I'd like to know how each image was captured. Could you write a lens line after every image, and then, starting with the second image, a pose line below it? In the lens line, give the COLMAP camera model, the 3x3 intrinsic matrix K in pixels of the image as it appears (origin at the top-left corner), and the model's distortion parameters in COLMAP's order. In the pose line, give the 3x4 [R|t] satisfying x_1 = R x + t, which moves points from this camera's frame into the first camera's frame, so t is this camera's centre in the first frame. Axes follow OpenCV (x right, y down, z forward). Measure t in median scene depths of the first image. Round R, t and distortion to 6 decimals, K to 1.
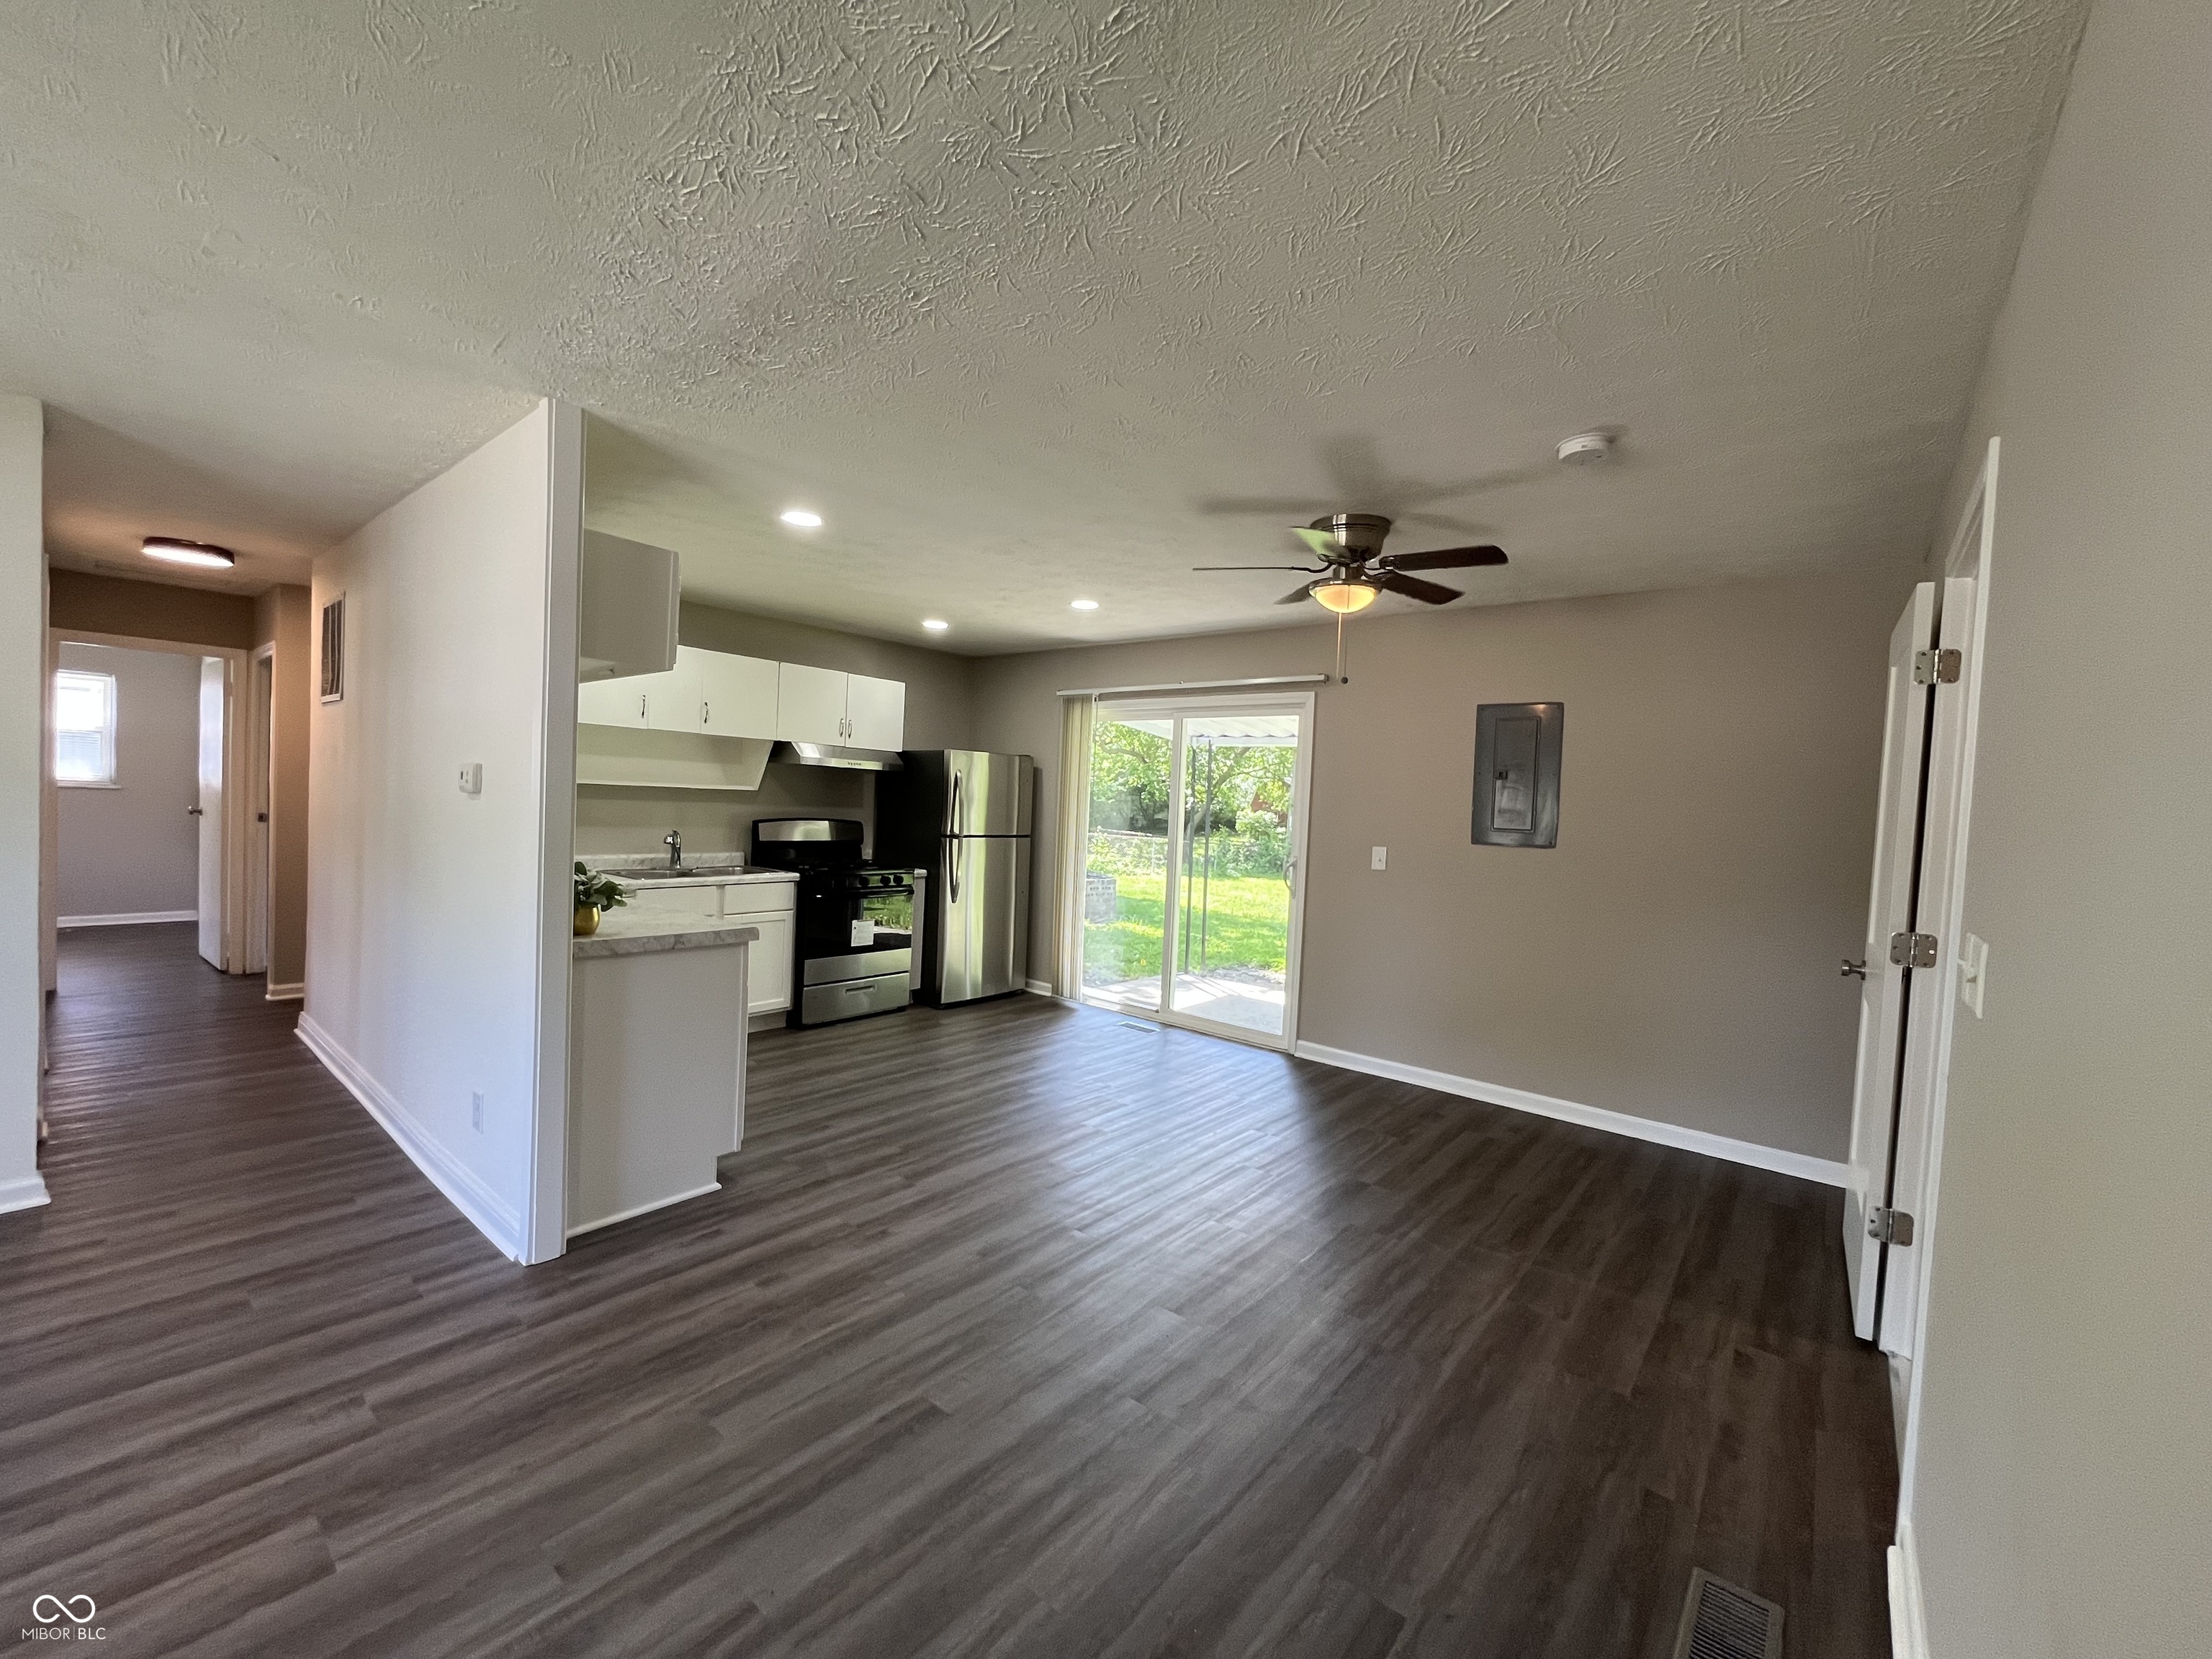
lens RADIAL K [[897.8, 0, 1100.5], [0, 897.8, 830.4], [0, 0, 1]] dist [-0.001002, -0.000209]
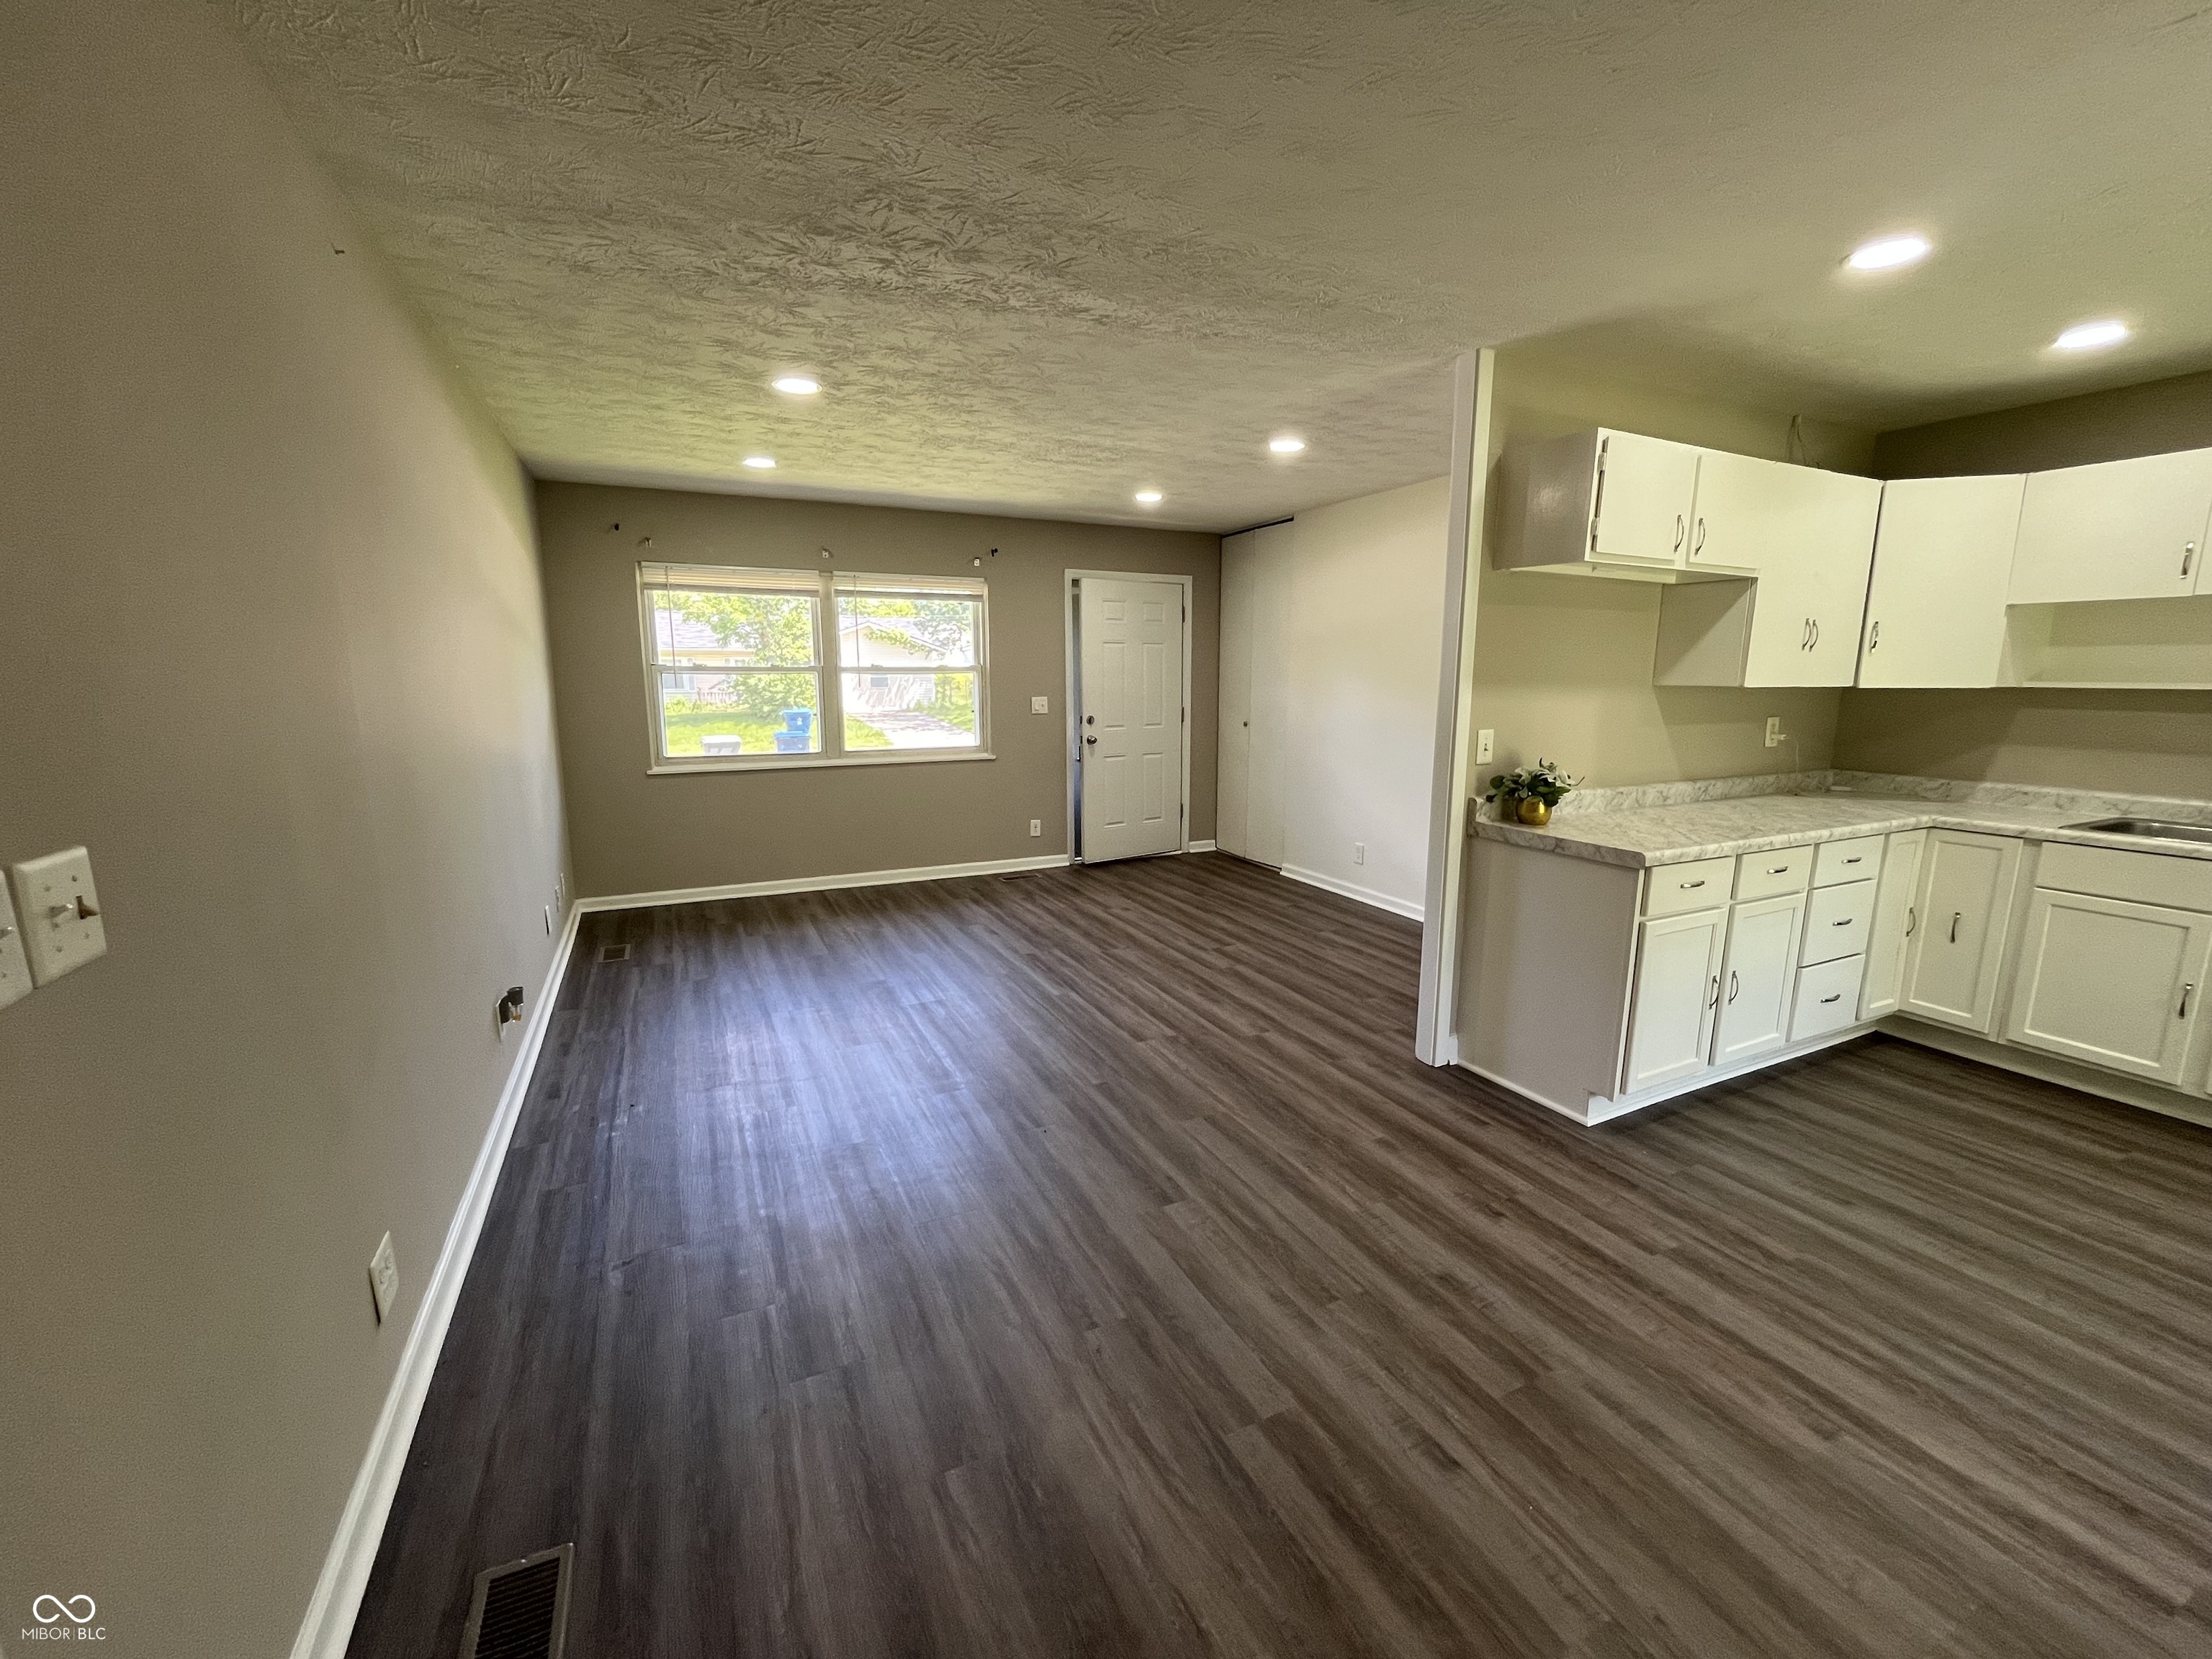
lens RADIAL K [[897.8, 0, 1102.5], [0, 897.8, 828.1], [0, 0, 1]] dist [-0.001002, -0.000209]
pose [[-0.411765, 0.111090, -0.904494, 0.513517], [-0.050717, 0.988210, 0.144461, -0.008410], [0.909878, 0.105357, -0.401276, 0.788401]]
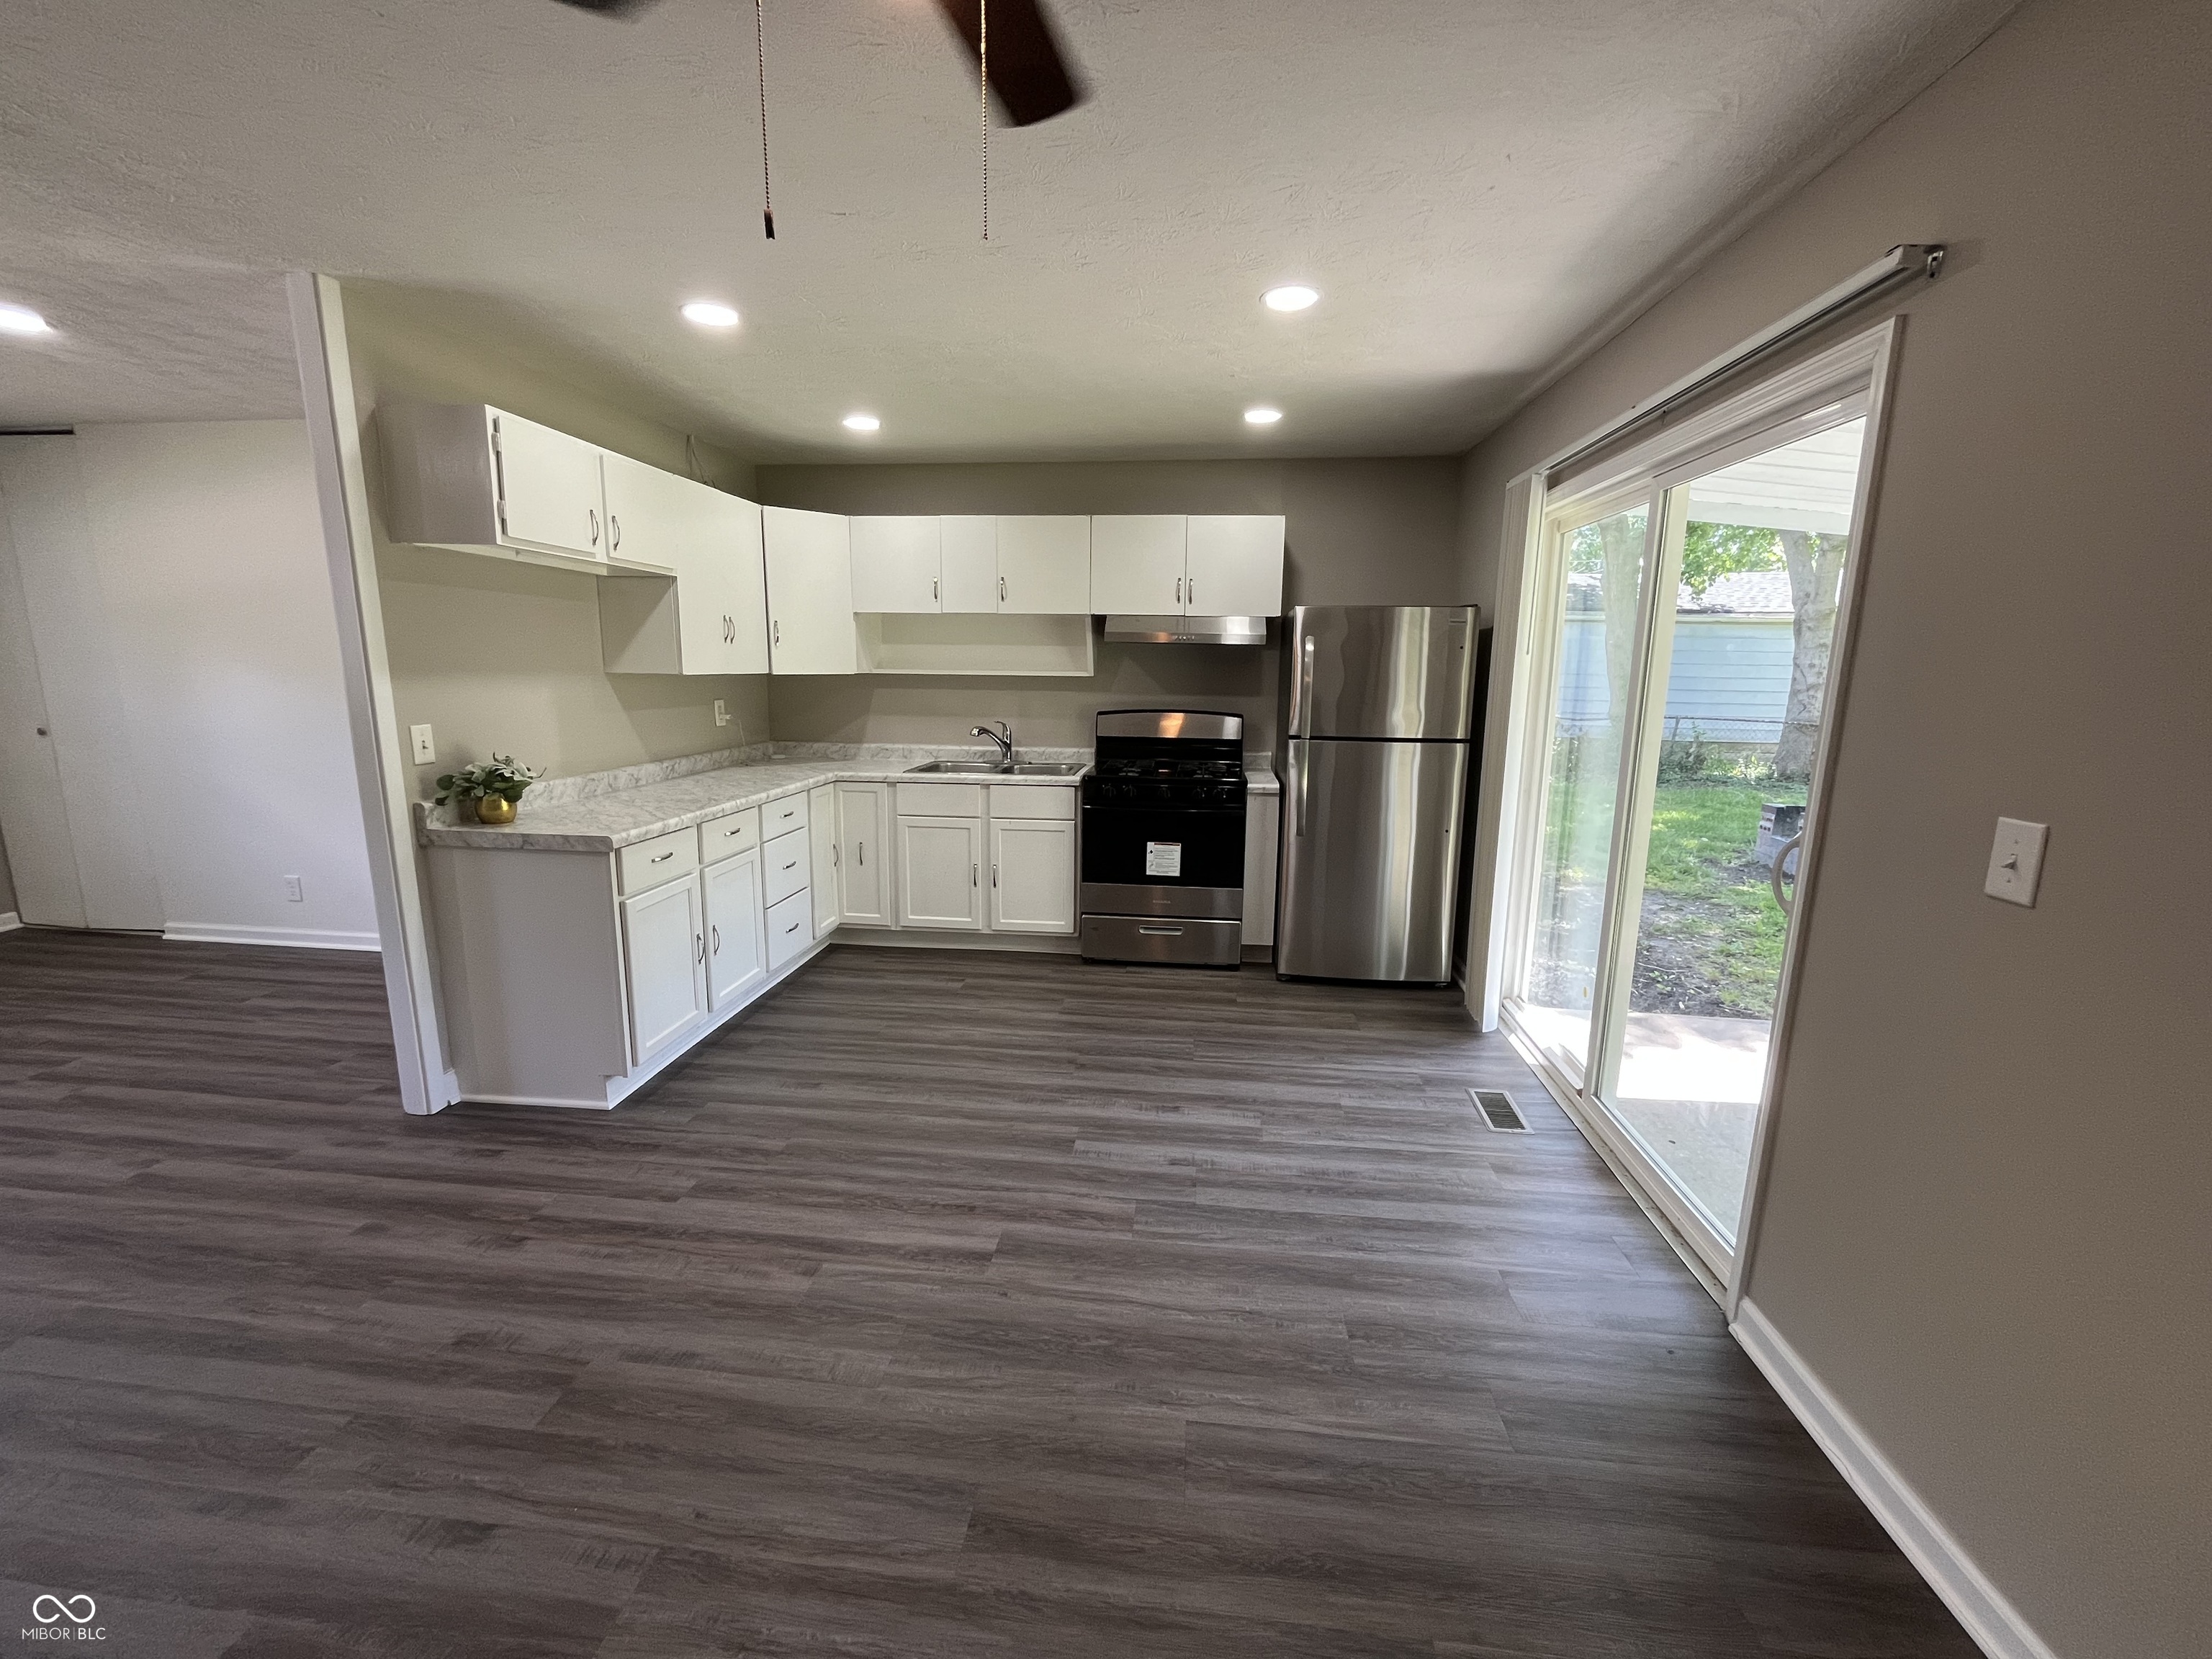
lens RADIAL K [[897.8, 0, 1102.5], [0, 897.8, 826.9], [0, 0, 1]] dist [-0.001002, -0.000209]
pose [[0.550634, 0.111846, -0.827220, 0.530867], [-0.015426, 0.992177, 0.123881, -0.013566], [0.834604, -0.055452, 0.548052, 0.831360]]
